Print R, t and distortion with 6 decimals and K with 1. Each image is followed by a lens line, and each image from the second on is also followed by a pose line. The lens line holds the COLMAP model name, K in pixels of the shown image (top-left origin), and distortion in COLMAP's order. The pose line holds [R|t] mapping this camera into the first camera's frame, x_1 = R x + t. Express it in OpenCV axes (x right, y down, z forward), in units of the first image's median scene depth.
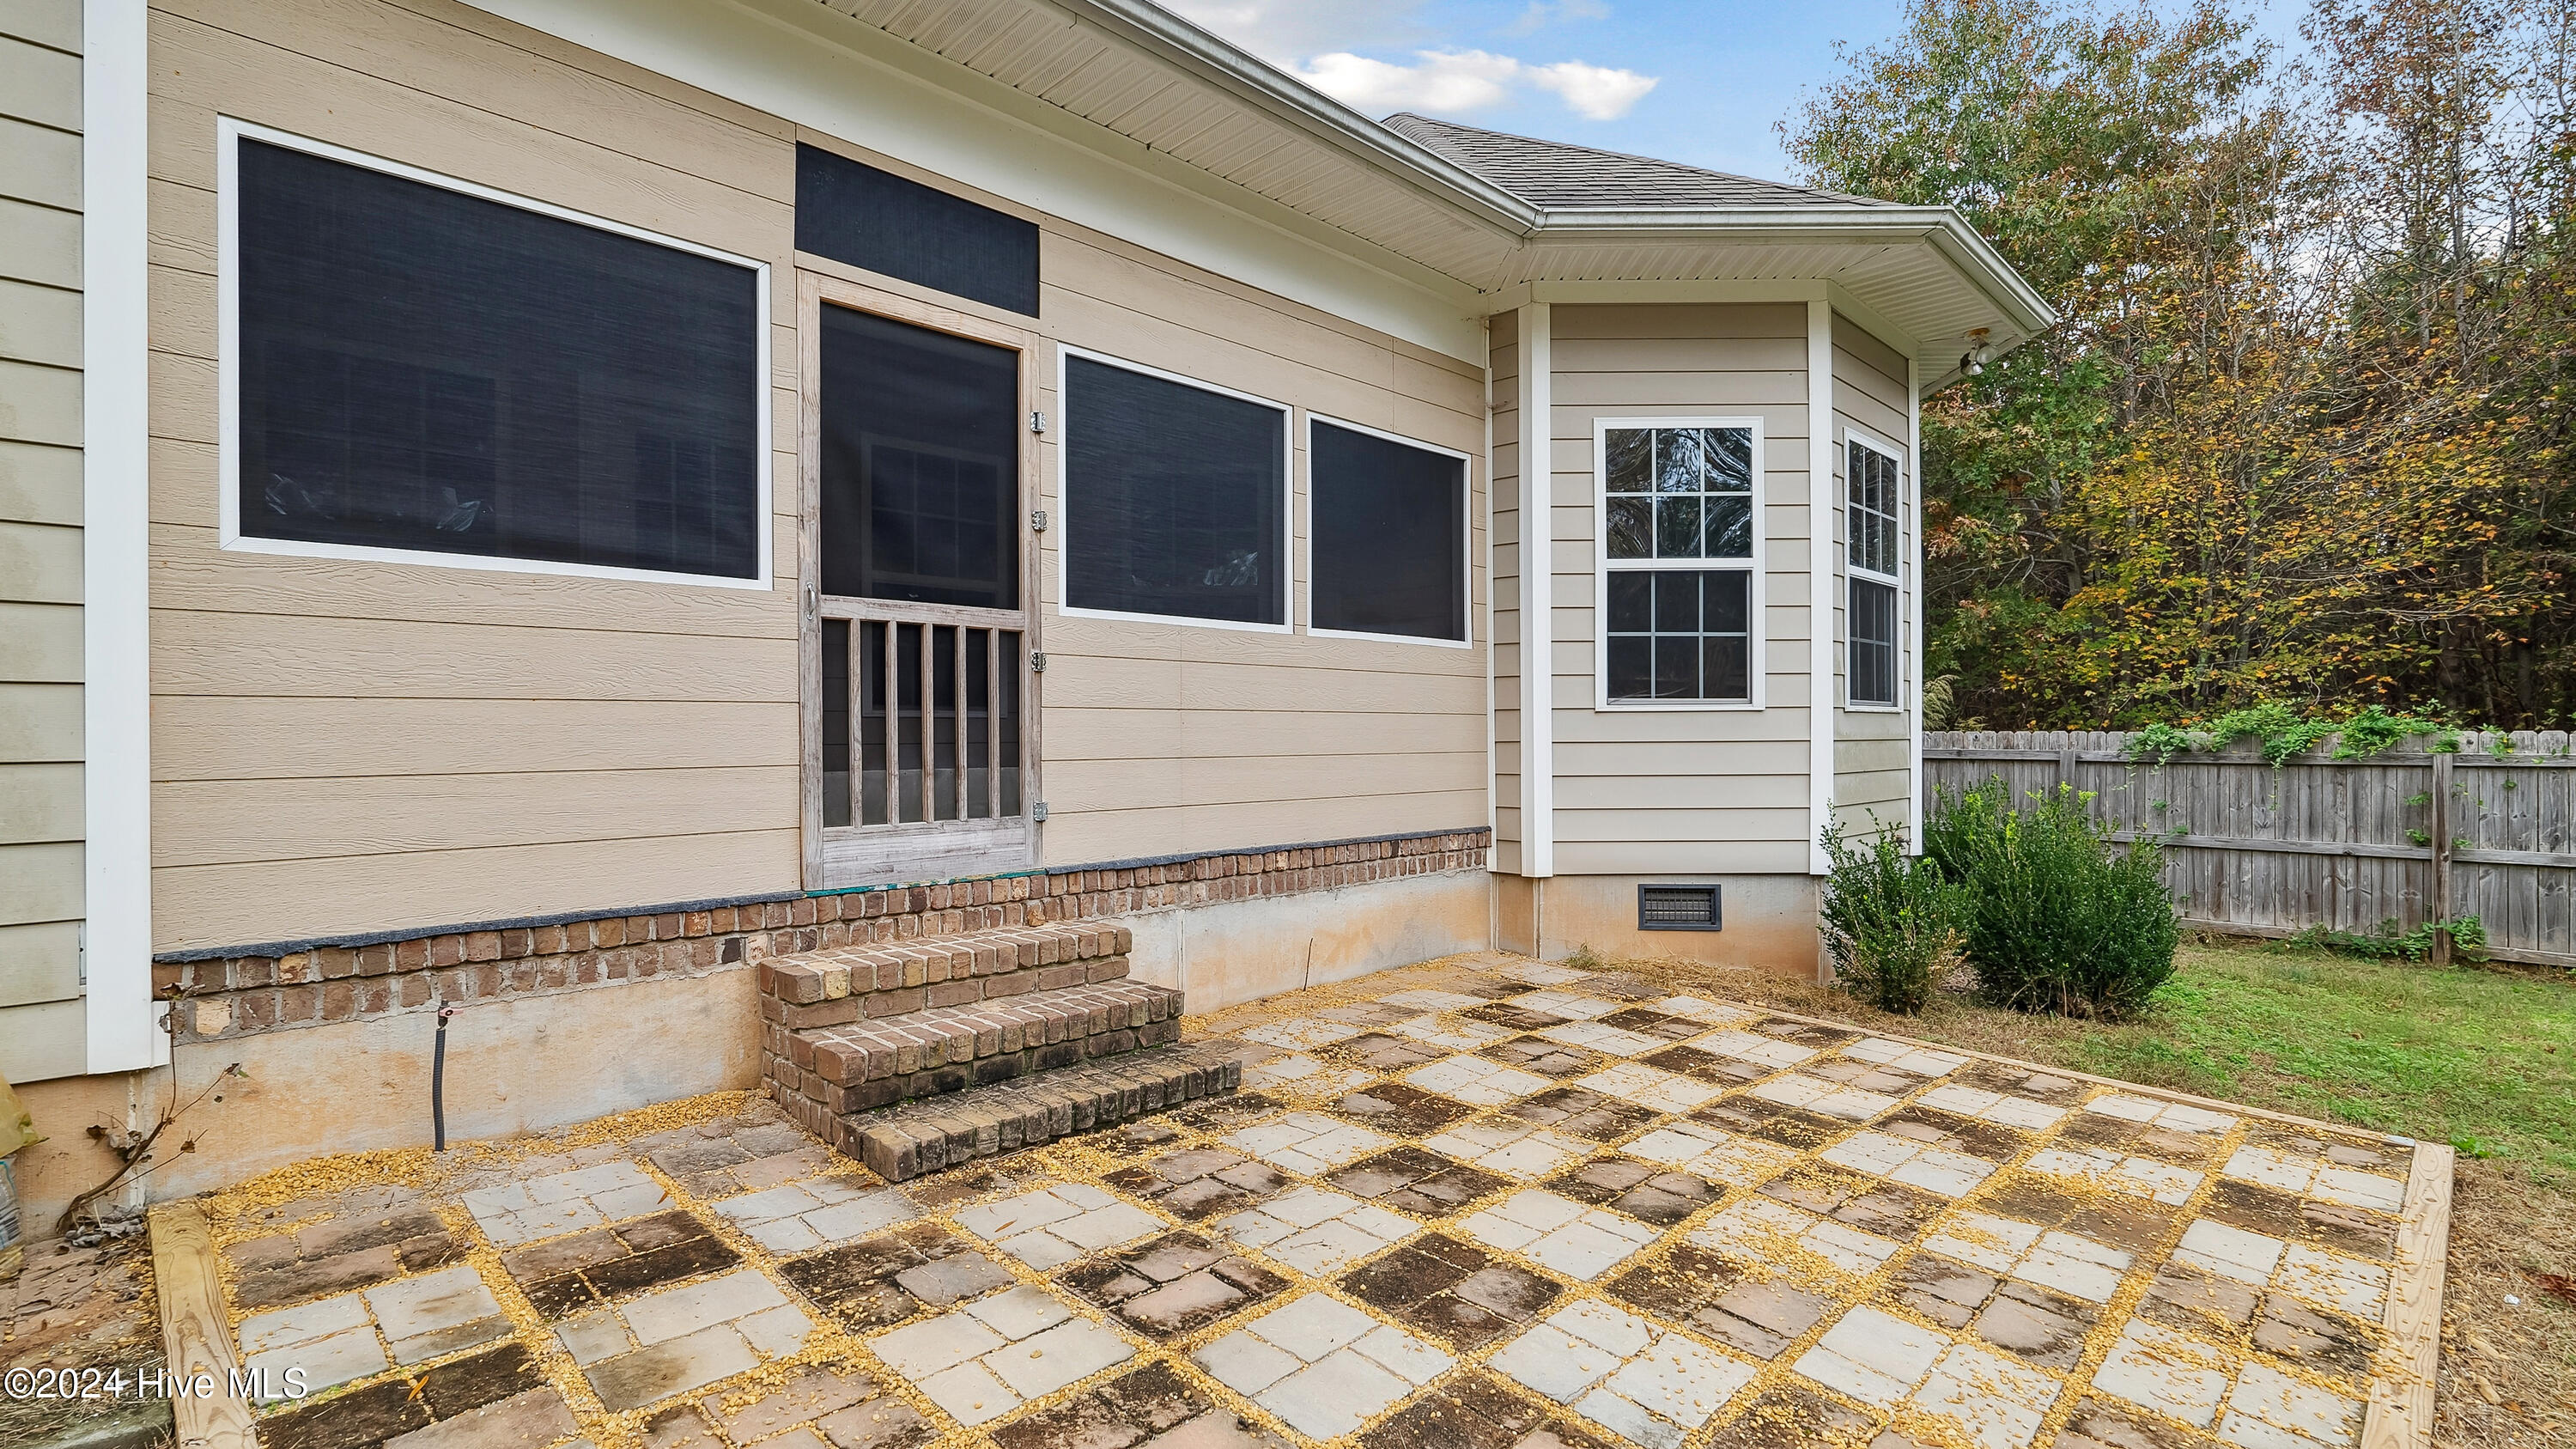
lens RADIAL K [[1177.7, 0, 1287.4], [0, 1177.7, 734.9], [0, 0, 1]] dist [-0.002472, 0.000560]
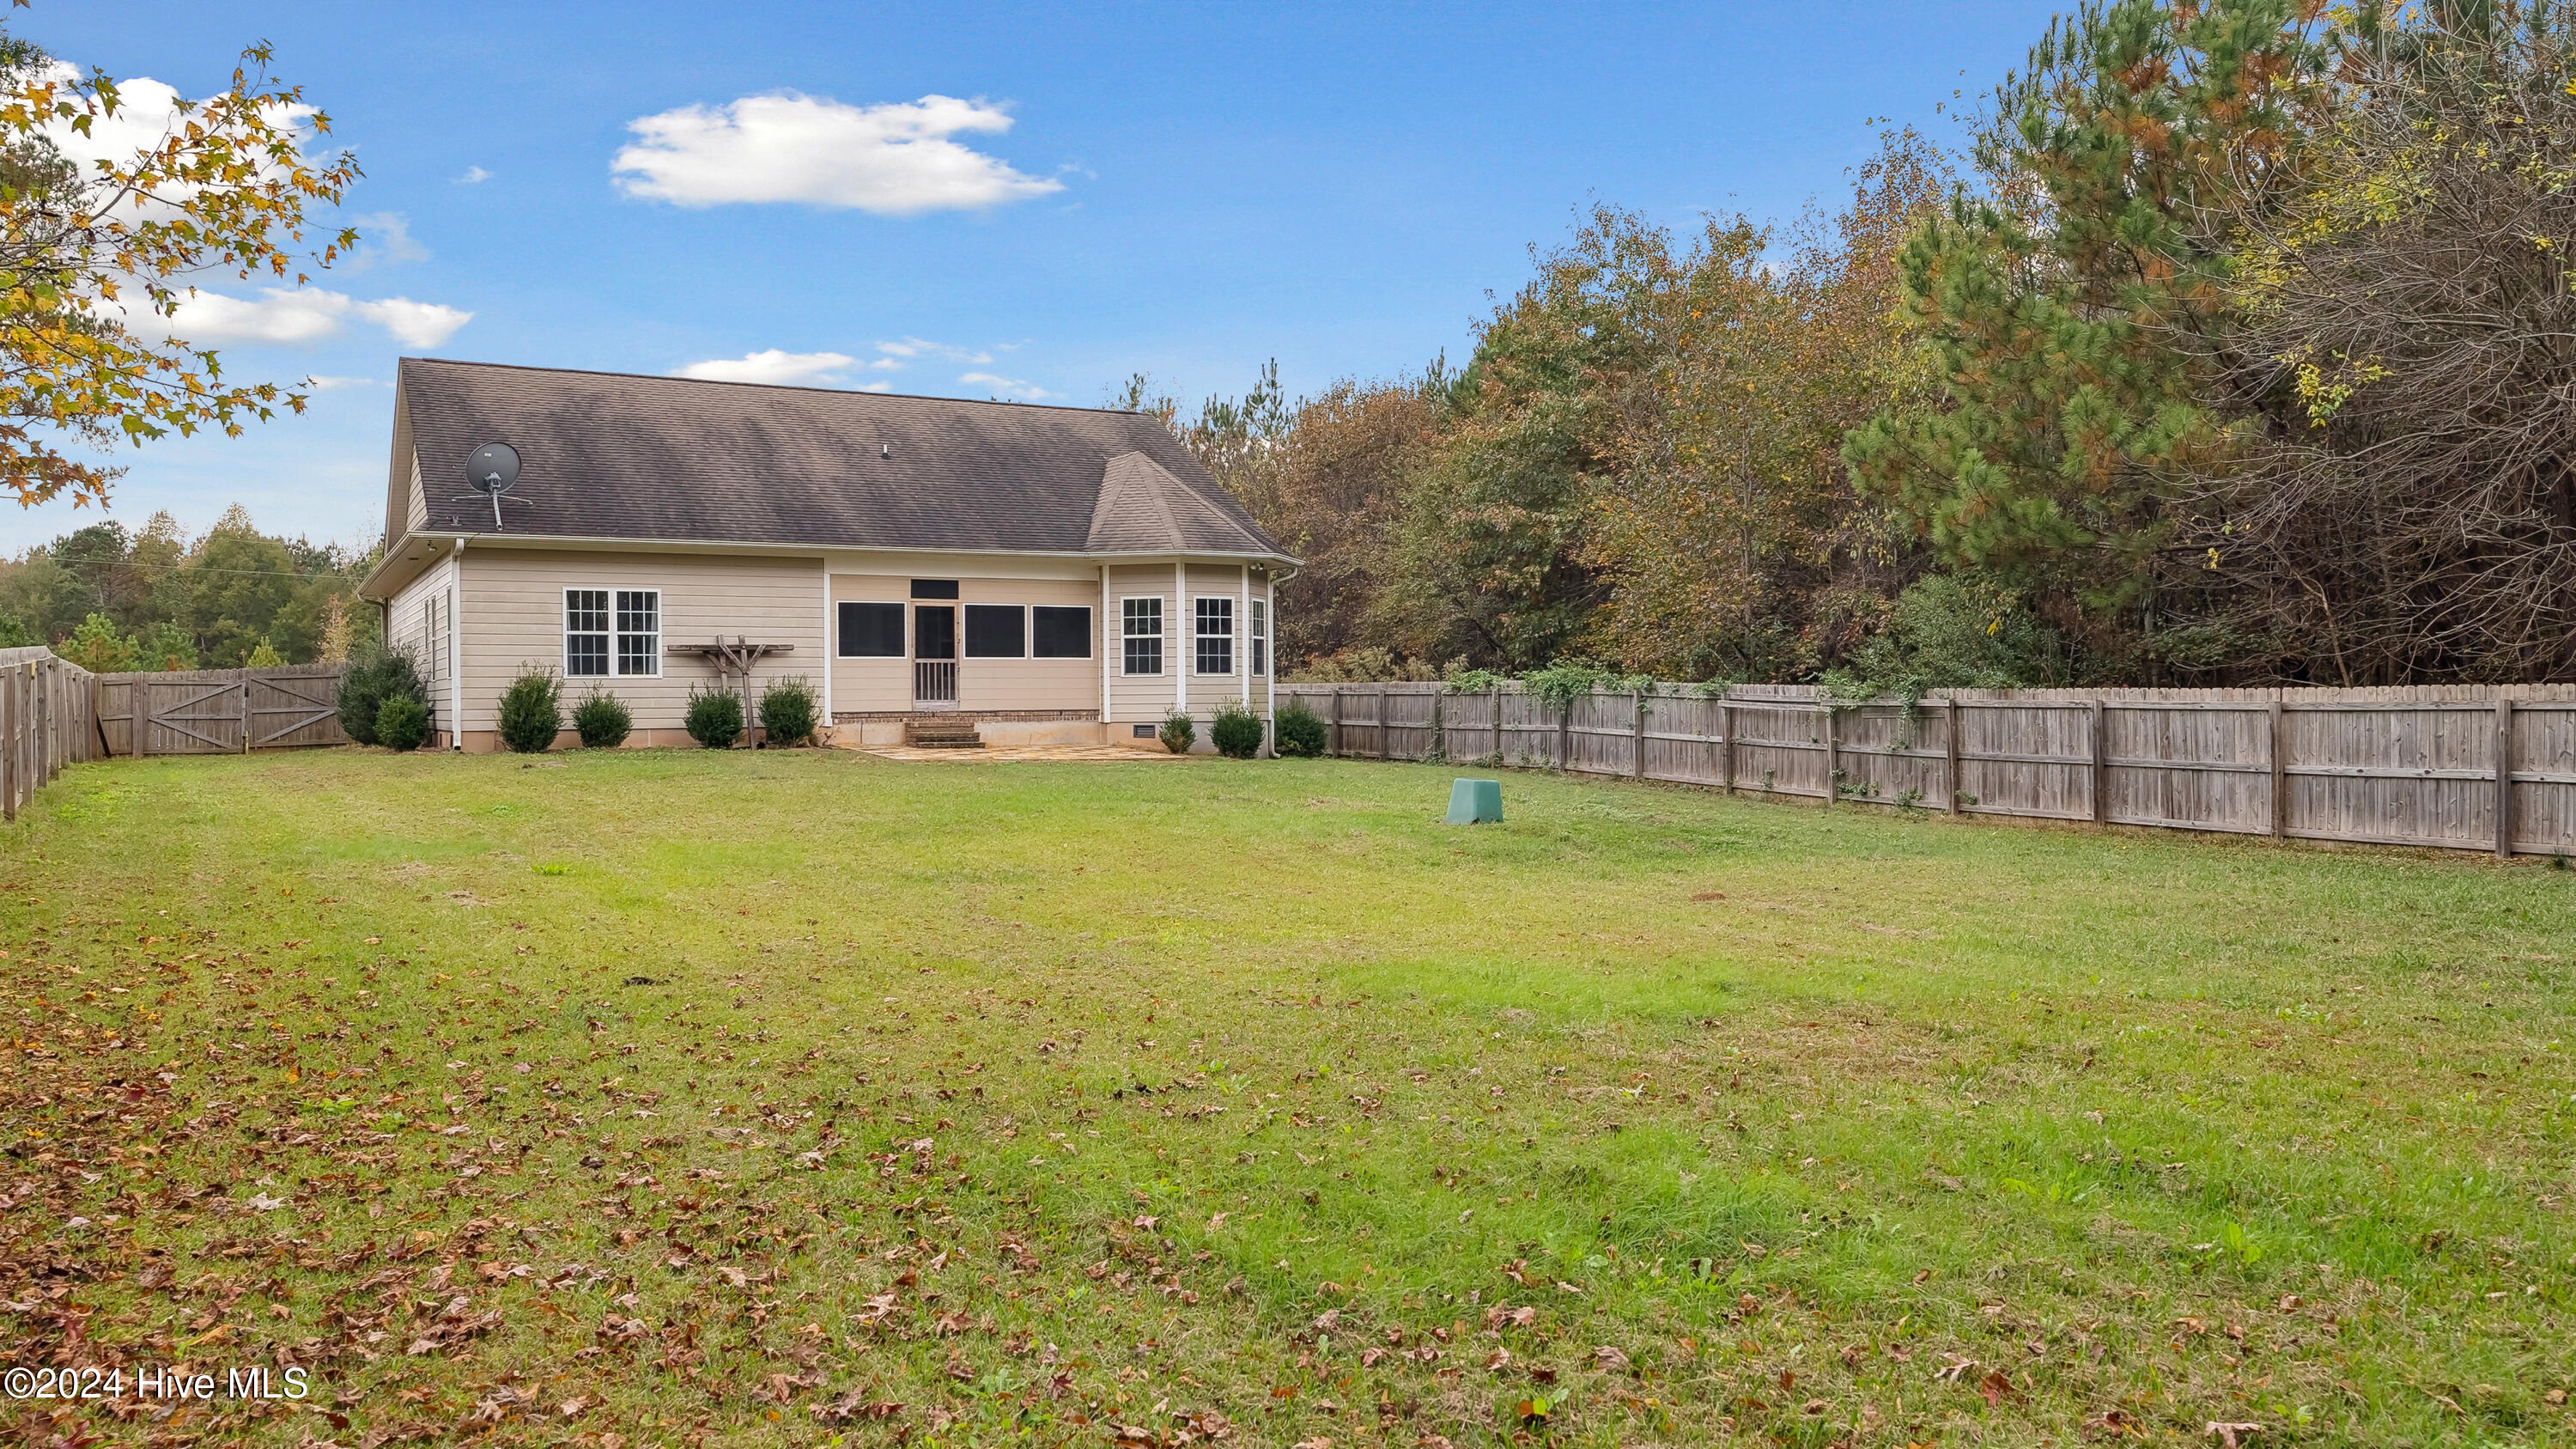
lens RADIAL K [[1848.9, 0, 1288.0], [0, 1848.9, 724.5], [0, 0, 1]] dist [-0.003174, -0.000415]
pose [[0.961694, 0.000355, -0.274124, 3.891838], [0.003787, 0.999886, 0.014583, 0.075721], [0.274098, -0.015063, 0.961584, -7.300956]]
